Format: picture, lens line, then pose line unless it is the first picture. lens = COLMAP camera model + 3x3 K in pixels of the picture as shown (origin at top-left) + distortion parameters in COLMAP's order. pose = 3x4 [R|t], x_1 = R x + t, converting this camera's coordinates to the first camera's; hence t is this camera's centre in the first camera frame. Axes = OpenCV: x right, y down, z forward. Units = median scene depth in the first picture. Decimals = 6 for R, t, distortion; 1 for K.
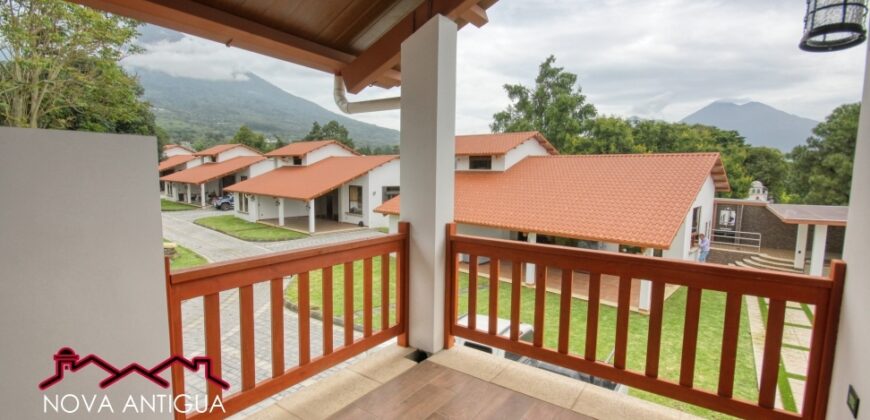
lens RADIAL K [[402.1, 0, 448.4], [0, 402.1, 213.0], [0, 0, 1]] dist [-0.000951, -0.000682]
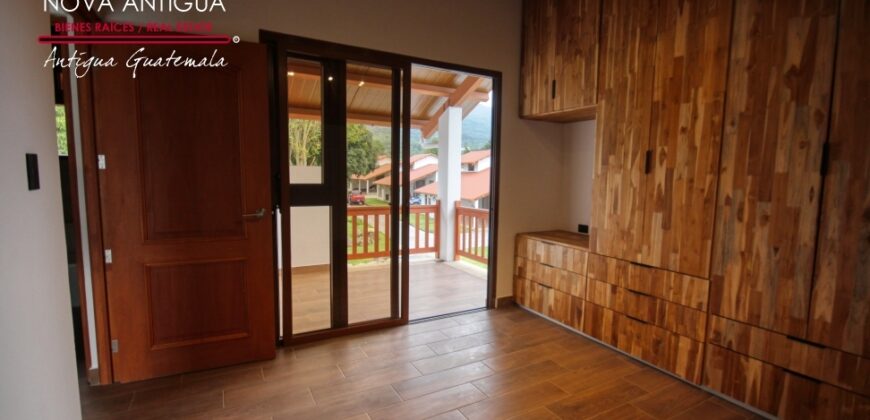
lens RADIAL K [[402.1, 0, 448.4], [0, 402.1, 213.0], [0, 0, 1]] dist [-0.000951, -0.000682]
pose [[0.901883, 0.034788, -0.430578, 0.865605], [-0.039838, 0.999202, -0.002714, 0.095213], [0.430140, 0.019601, 0.902550, -0.923253]]
